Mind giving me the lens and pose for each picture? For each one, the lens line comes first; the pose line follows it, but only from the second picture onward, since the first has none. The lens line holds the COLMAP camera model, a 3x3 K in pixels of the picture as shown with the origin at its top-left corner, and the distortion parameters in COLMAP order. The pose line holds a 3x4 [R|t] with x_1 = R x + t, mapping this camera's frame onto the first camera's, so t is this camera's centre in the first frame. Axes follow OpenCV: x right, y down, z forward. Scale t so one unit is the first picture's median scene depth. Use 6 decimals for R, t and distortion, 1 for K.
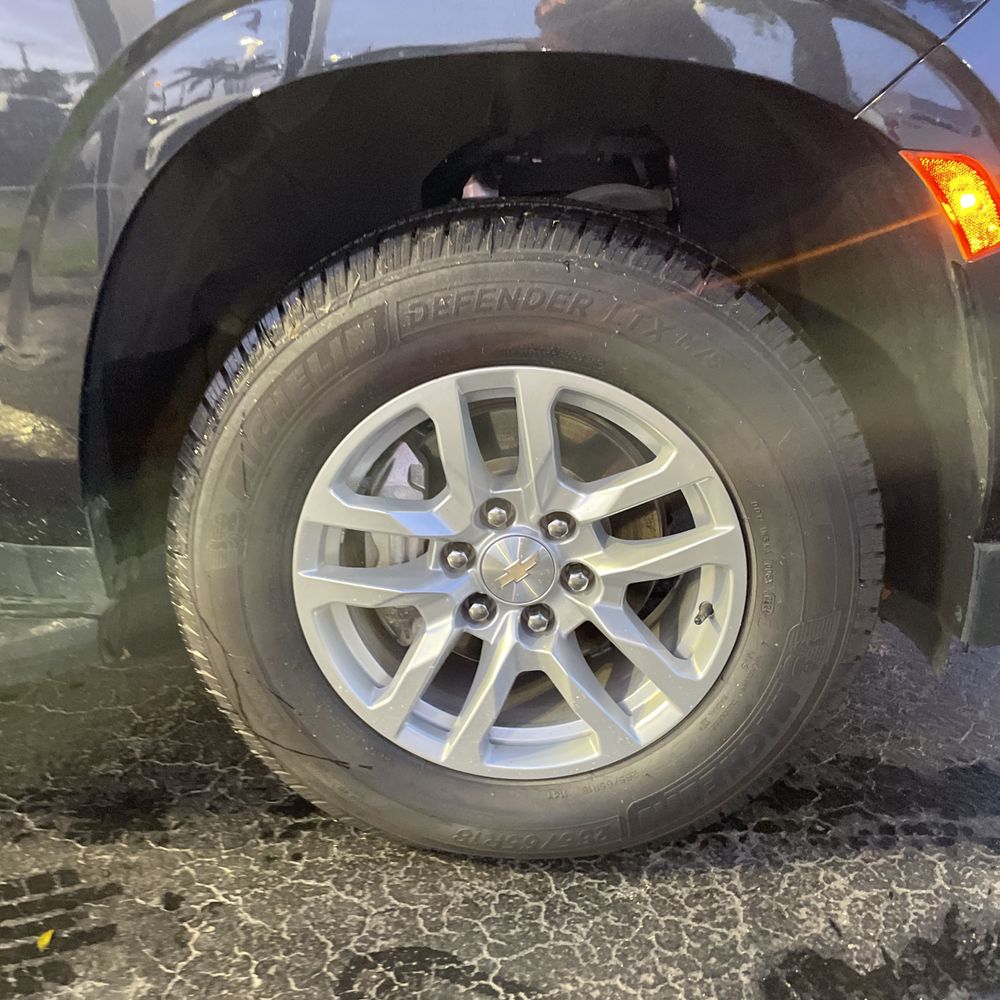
lens RADIAL K [[1024.0, 0, 497.8], [0, 1024.0, 492.9], [0, 0, 1]] dist [0.037007, 0.000000]
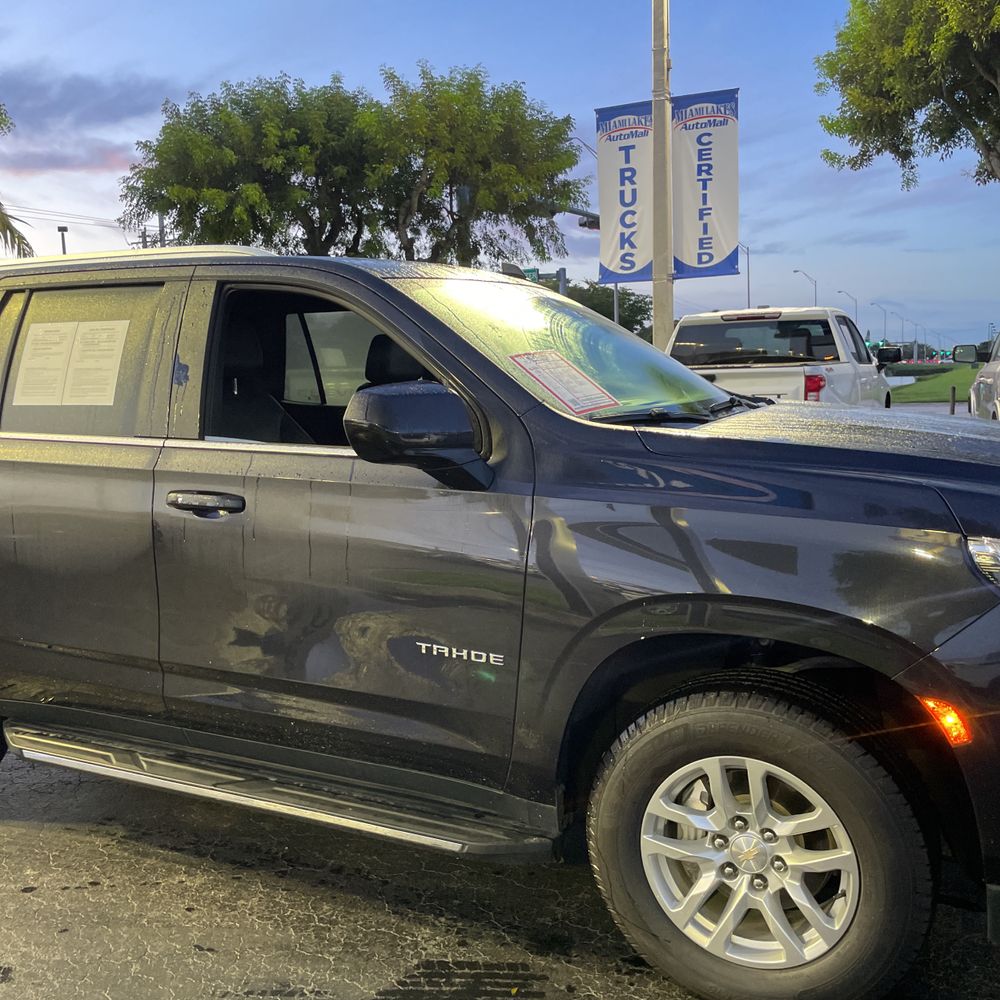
lens RADIAL K [[1024.0, 0, 498.8], [0, 1024.0, 497.3], [0, 0, 1]] dist [0.037007, 0.000000]
pose [[0.915209, 0.046604, -0.400276, 0.348999], [-0.133462, 0.972287, -0.191952, -0.153481], [0.380237, 0.229098, 0.896066, -1.180170]]
